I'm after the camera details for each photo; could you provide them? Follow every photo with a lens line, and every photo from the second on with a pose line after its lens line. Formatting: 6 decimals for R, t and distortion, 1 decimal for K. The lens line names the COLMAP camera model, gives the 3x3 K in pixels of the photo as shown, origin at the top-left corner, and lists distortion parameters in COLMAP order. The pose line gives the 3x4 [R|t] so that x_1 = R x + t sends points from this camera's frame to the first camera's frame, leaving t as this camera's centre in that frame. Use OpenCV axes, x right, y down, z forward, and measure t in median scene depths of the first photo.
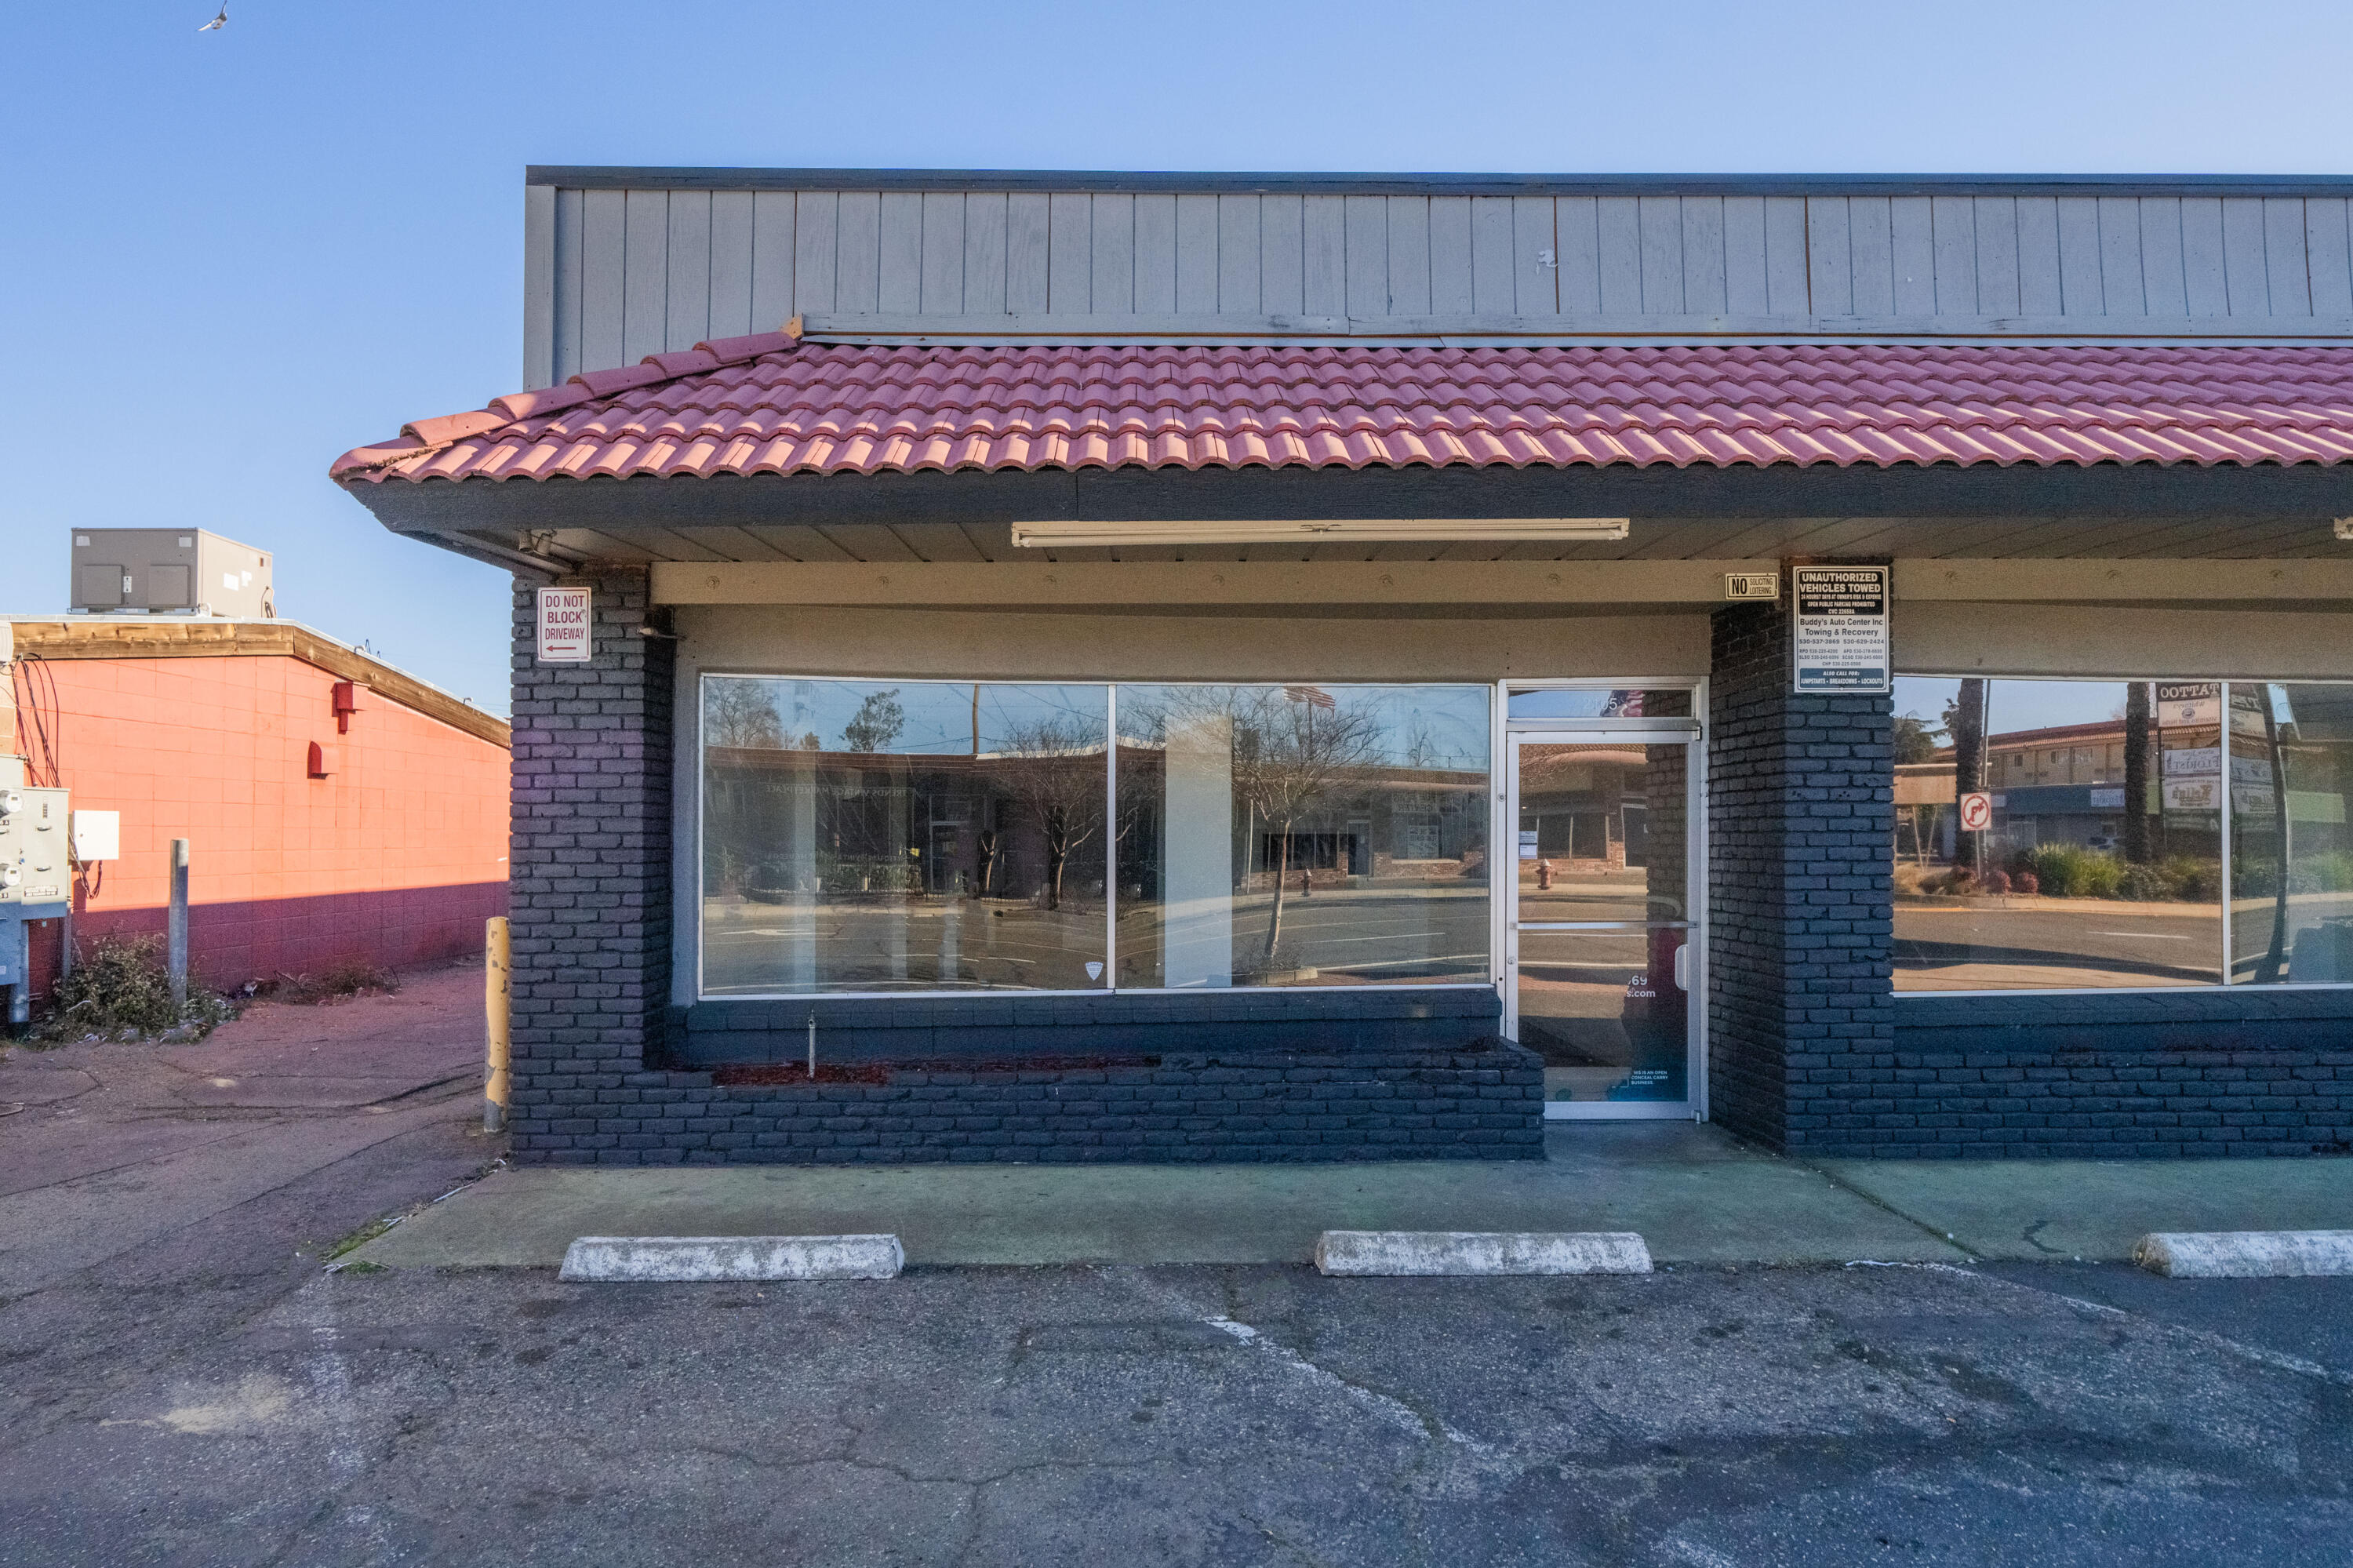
lens RADIAL K [[1336.5, 0, 1176.5], [0, 1336.5, 784.0], [0, 0, 1]] dist [-0.001842, -0.000626]
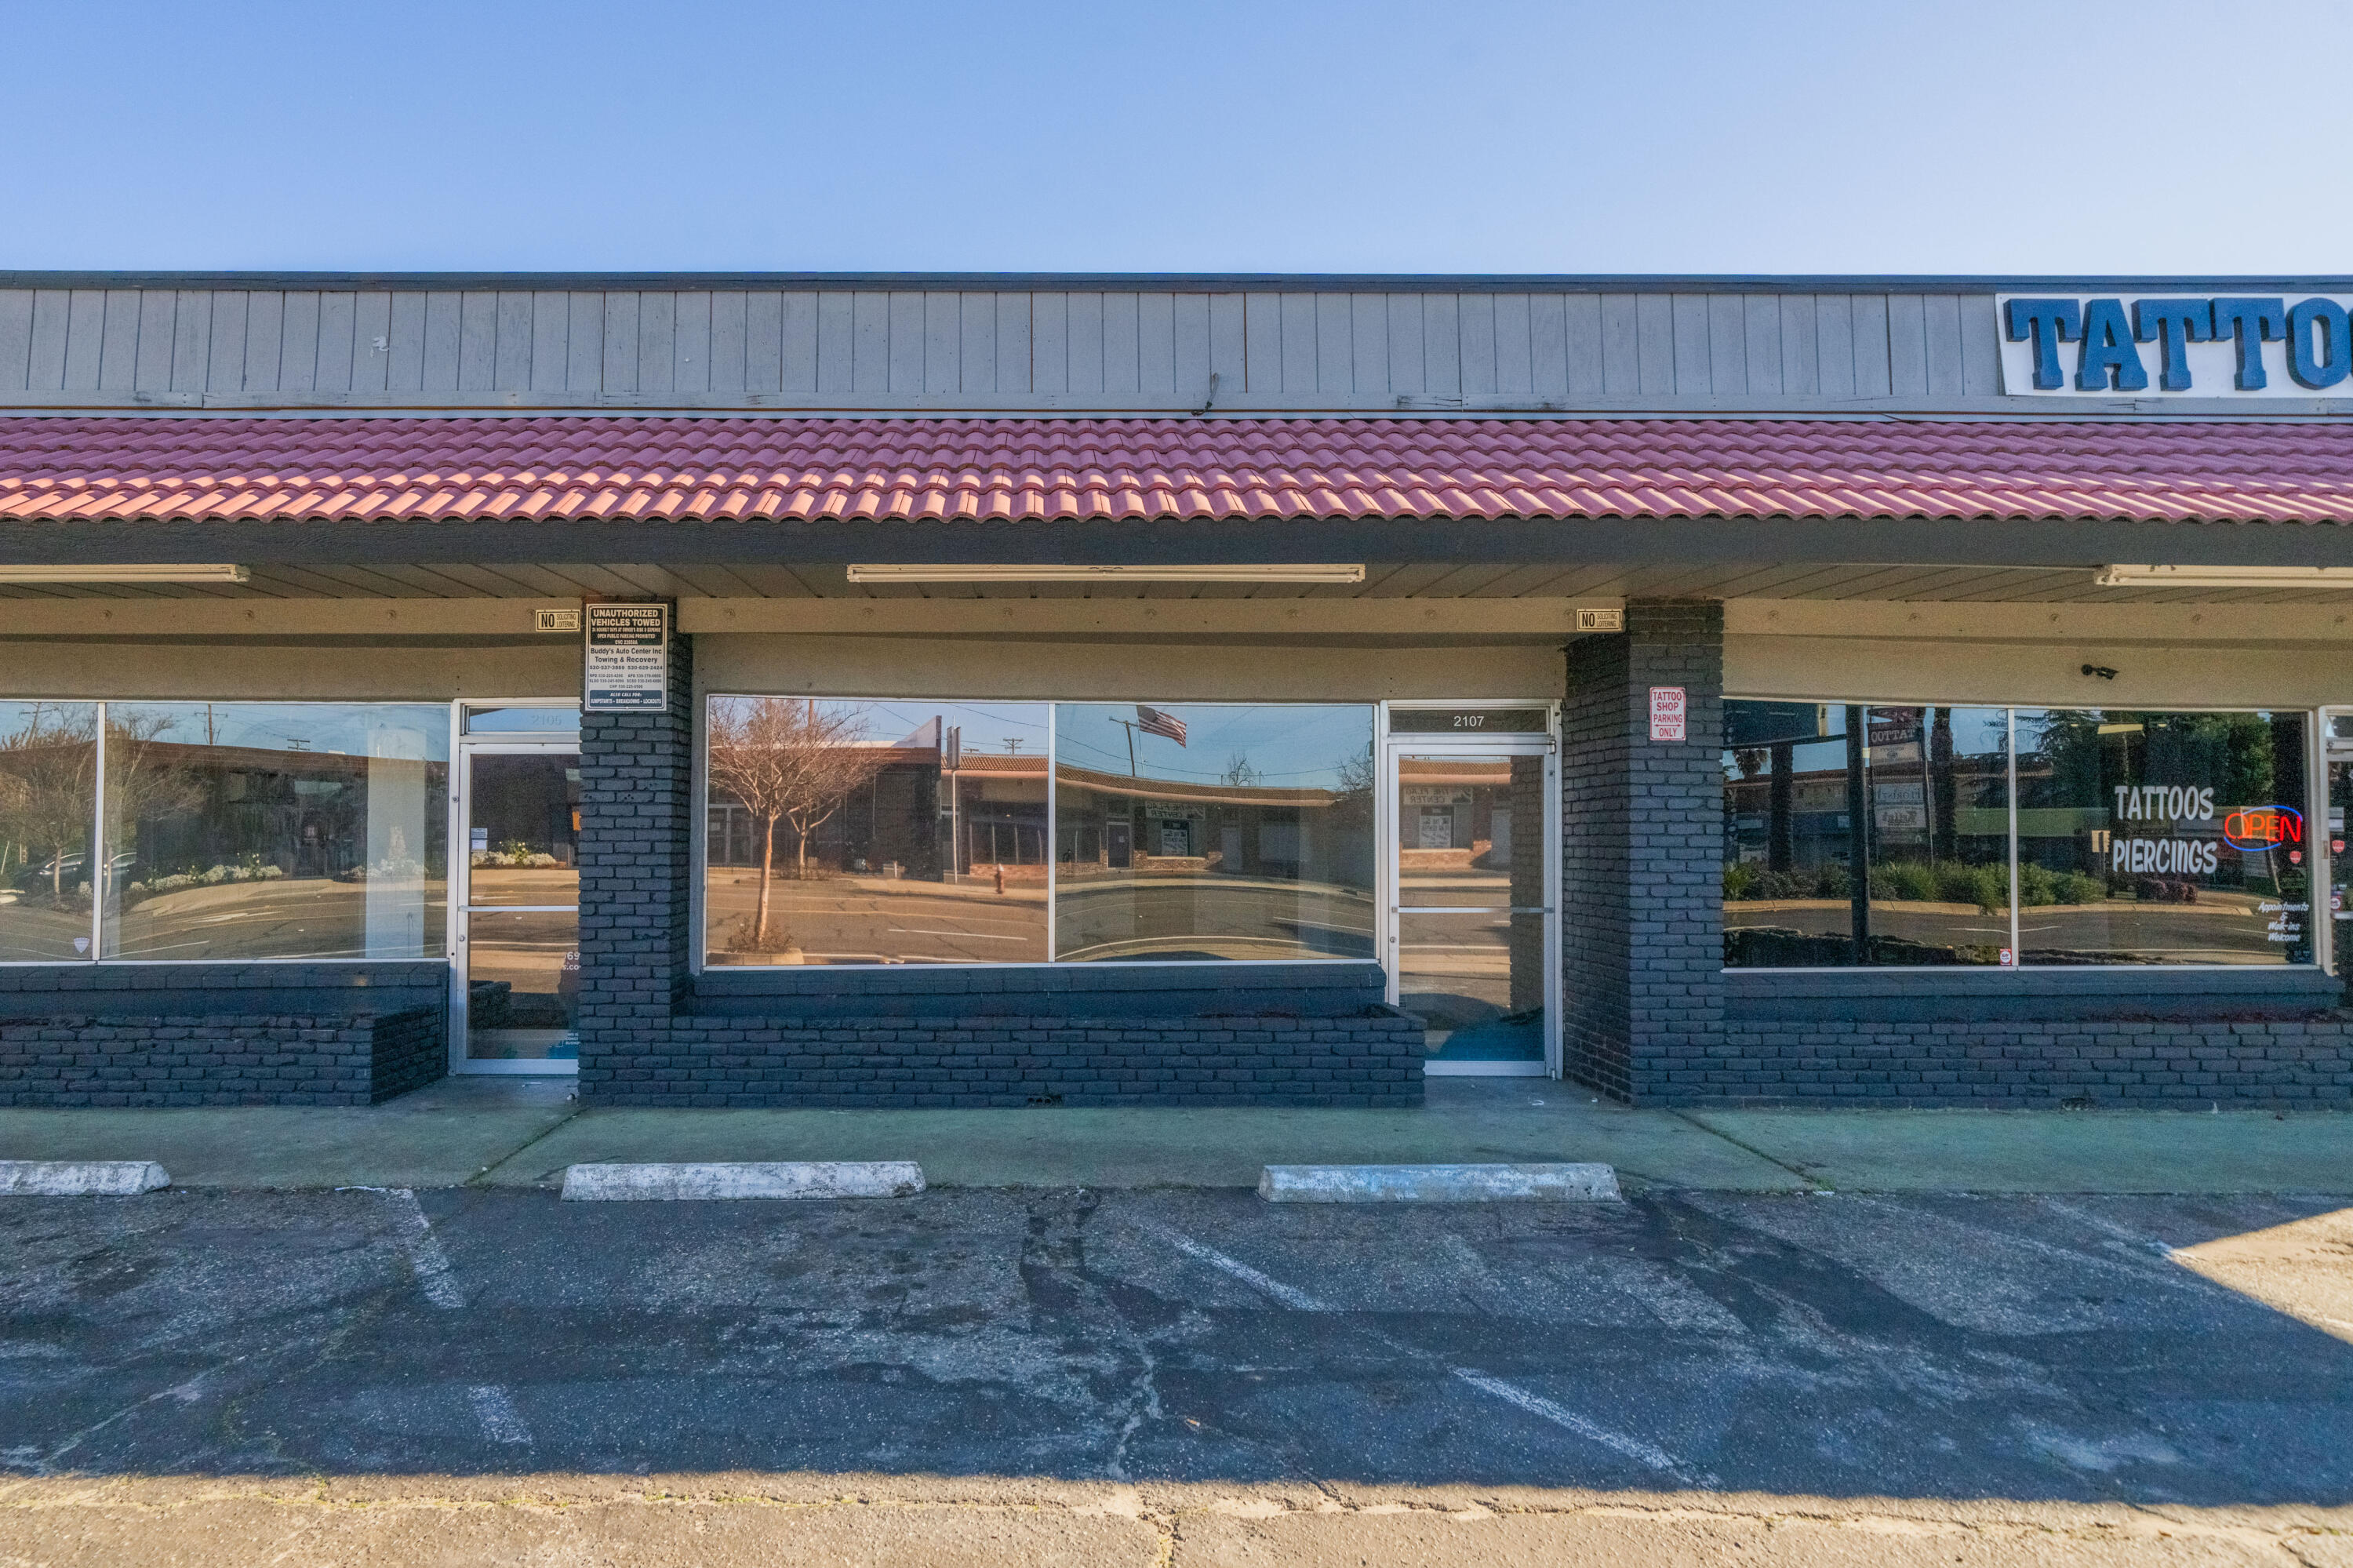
lens RADIAL K [[1173.6, 0, 1176.6], [0, 1173.6, 789.6], [0, 0, 1]] dist [-0.004659, -0.000107]
pose [[0.999986, 0.004306, 0.003065, 0.973864], [-0.004279, 0.999951, -0.008922, 0.008251], [-0.003104, 0.008909, 0.999955, -0.035797]]
